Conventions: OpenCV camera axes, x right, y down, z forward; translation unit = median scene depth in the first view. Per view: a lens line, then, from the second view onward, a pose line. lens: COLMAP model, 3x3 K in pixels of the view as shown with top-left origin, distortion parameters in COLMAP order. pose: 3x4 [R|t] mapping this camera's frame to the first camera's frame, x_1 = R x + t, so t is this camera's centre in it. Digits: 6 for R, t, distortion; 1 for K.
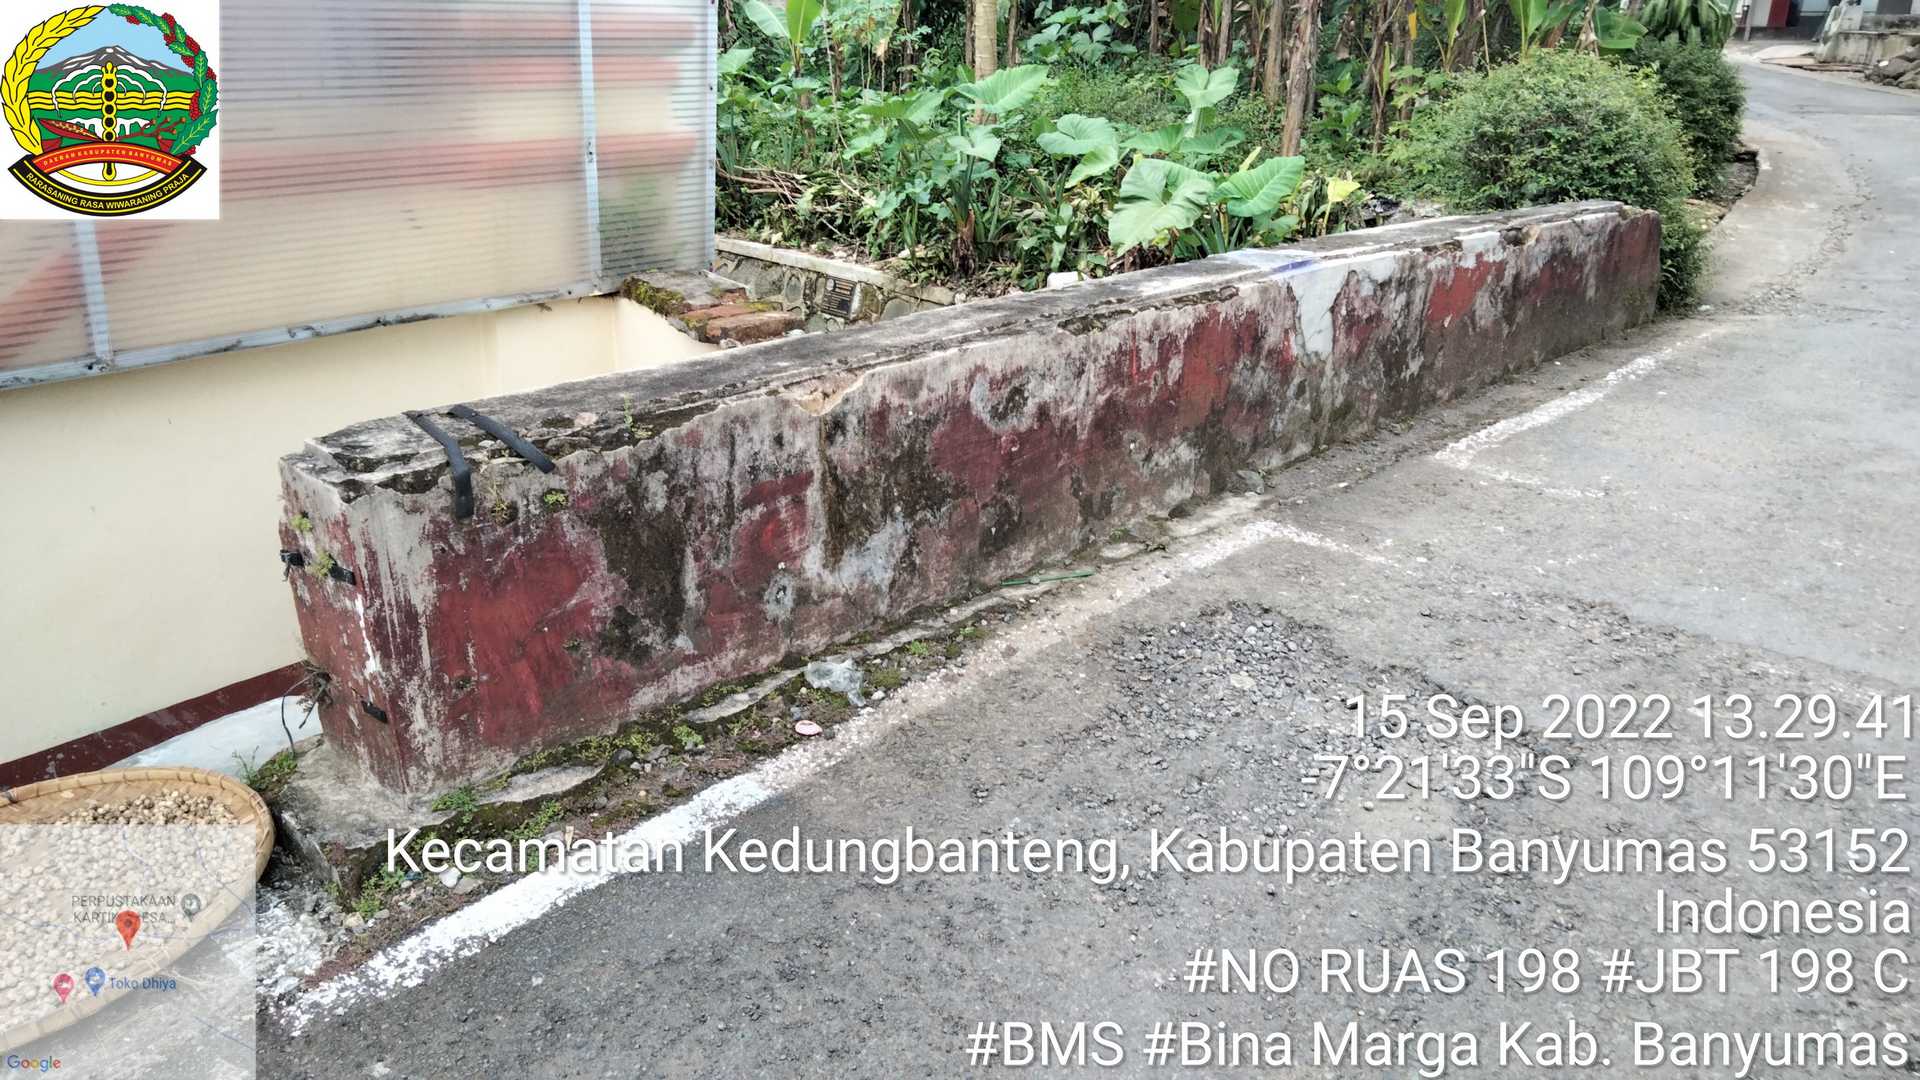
lens RADIAL K [[1414.3, 0, 960.0], [0, 1414.3, 540.0], [0, 0, 1]] dist [0.042663, -0.004451]
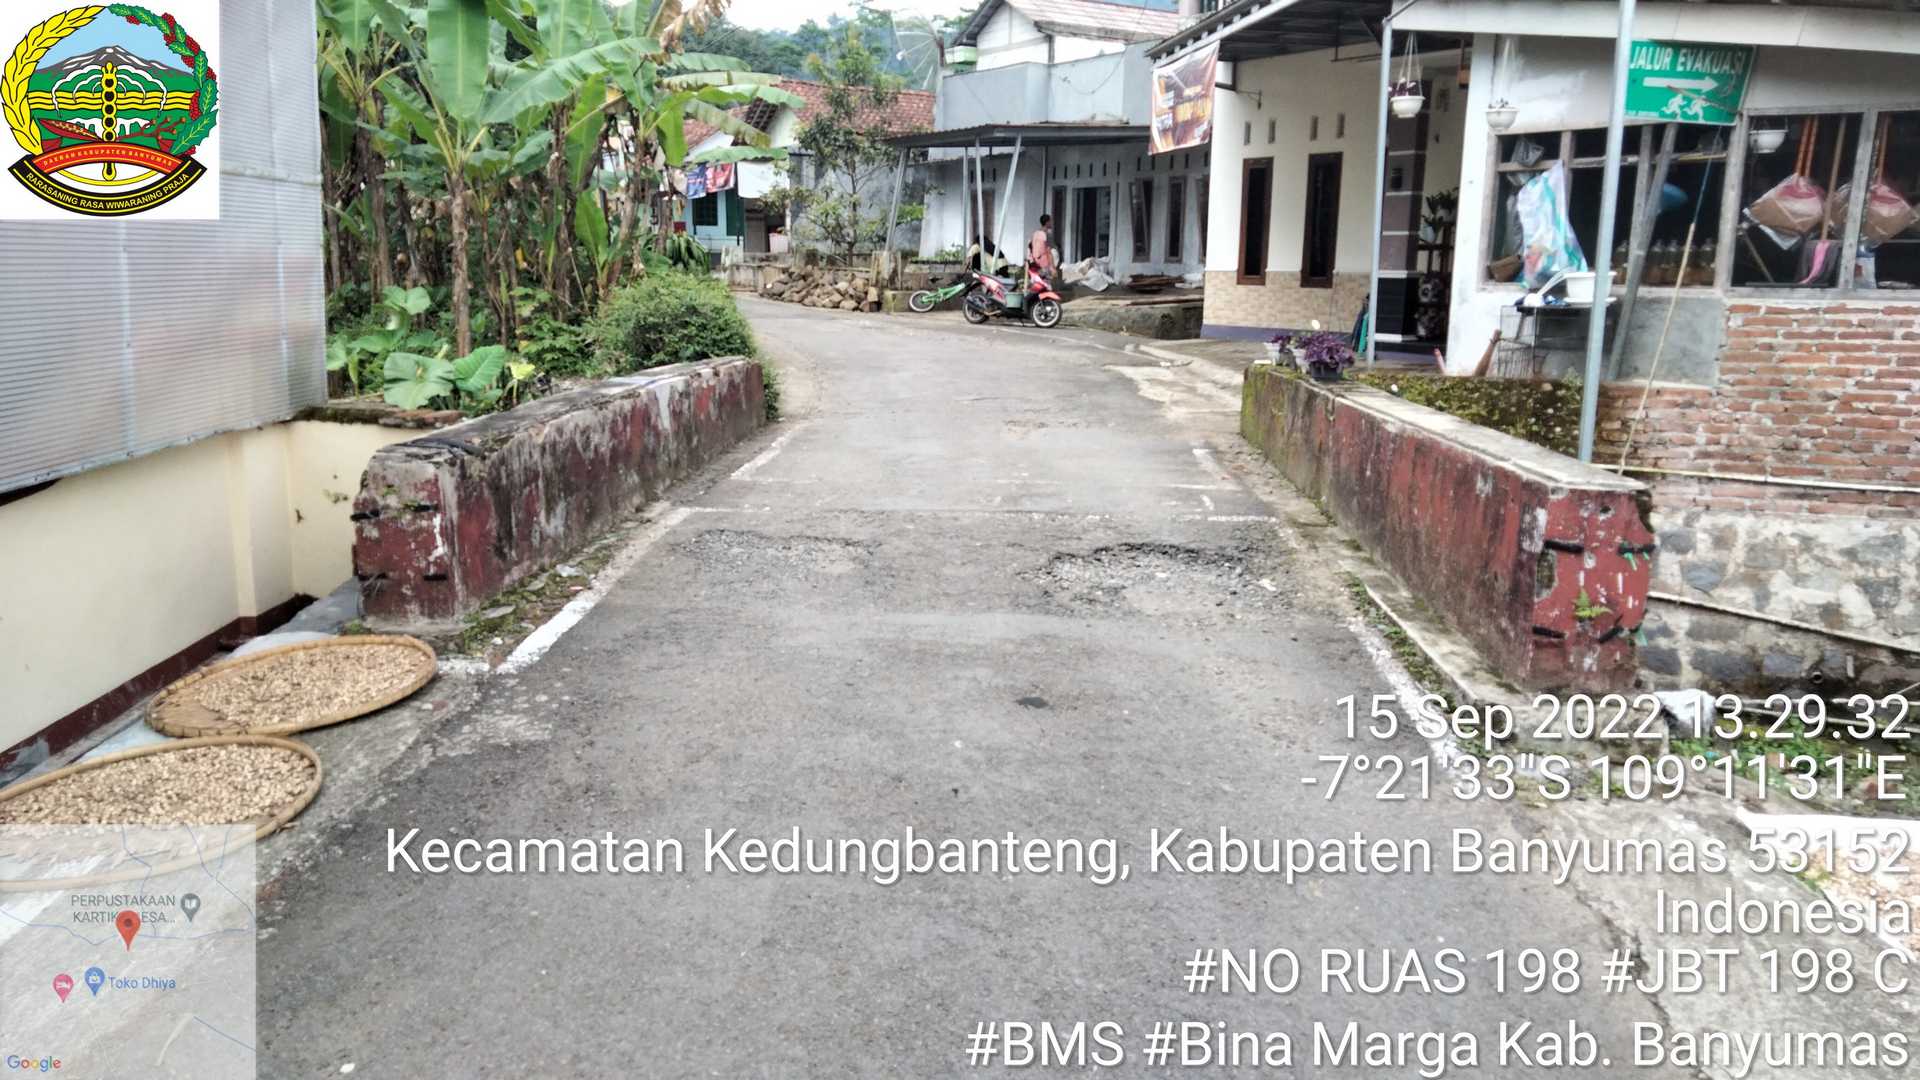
lens RADIAL K [[1447.0, 0, 956.2], [0, 1447.0, 572.0], [0, 0, 1]] dist [0.035308, -0.028569]
pose [[0.758728, -0.144534, 0.635170, -0.730612], [0.226776, 0.972685, -0.049554, 0.242340], [-0.610659, 0.181639, 0.770781, -0.688813]]
